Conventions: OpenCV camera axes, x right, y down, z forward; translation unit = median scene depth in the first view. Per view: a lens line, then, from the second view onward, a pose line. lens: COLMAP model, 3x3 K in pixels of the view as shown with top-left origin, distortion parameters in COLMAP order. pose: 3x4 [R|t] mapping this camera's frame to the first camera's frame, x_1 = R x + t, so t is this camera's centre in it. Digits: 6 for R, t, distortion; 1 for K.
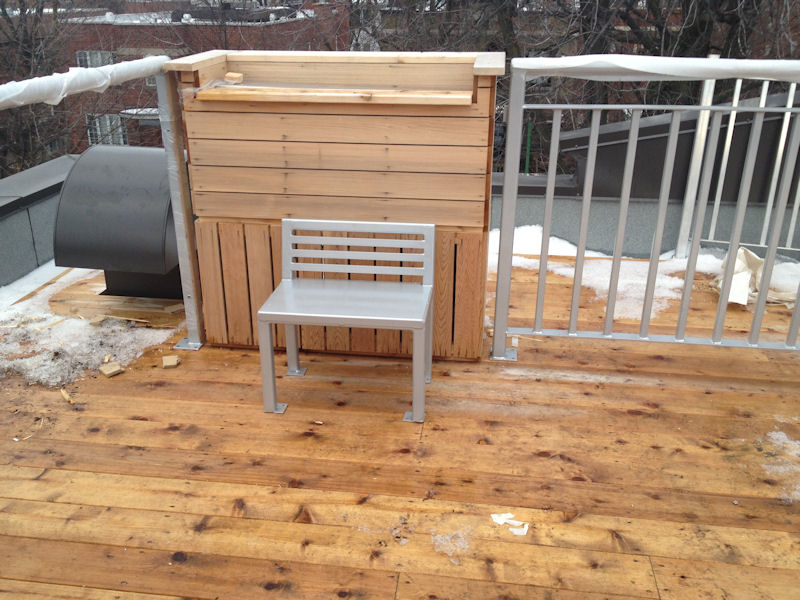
lens RADIAL K [[750.7, 0, 394.2], [0, 750.7, 285.6], [0, 0, 1]] dist [0.096526, -0.172364]
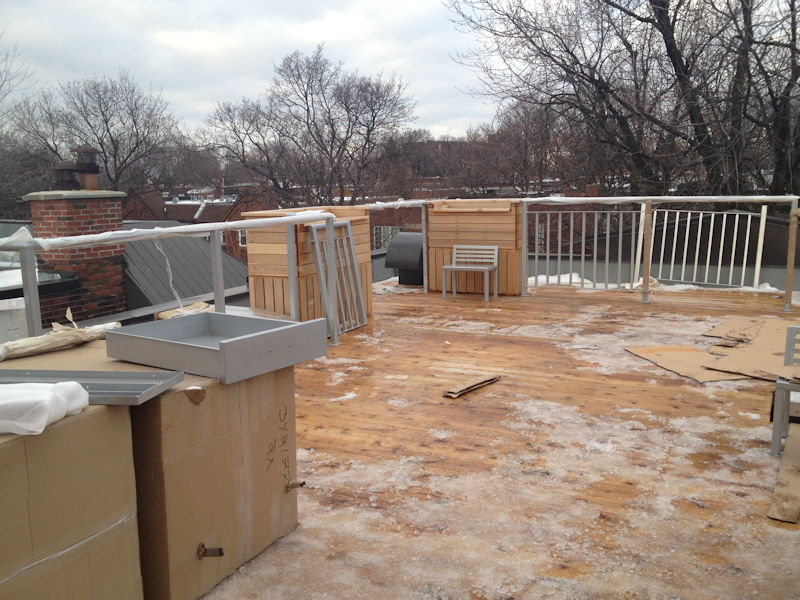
lens RADIAL K [[724.9, 0, 400.0], [0, 724.9, 300.0], [0, 0, 1]] dist [0.105535, -0.171658]
pose [[0.947025, 0.033141, -0.319447, 0.648215], [-0.100184, 0.975513, -0.195800, 0.784790], [0.305135, 0.217431, 0.927155, -1.958018]]
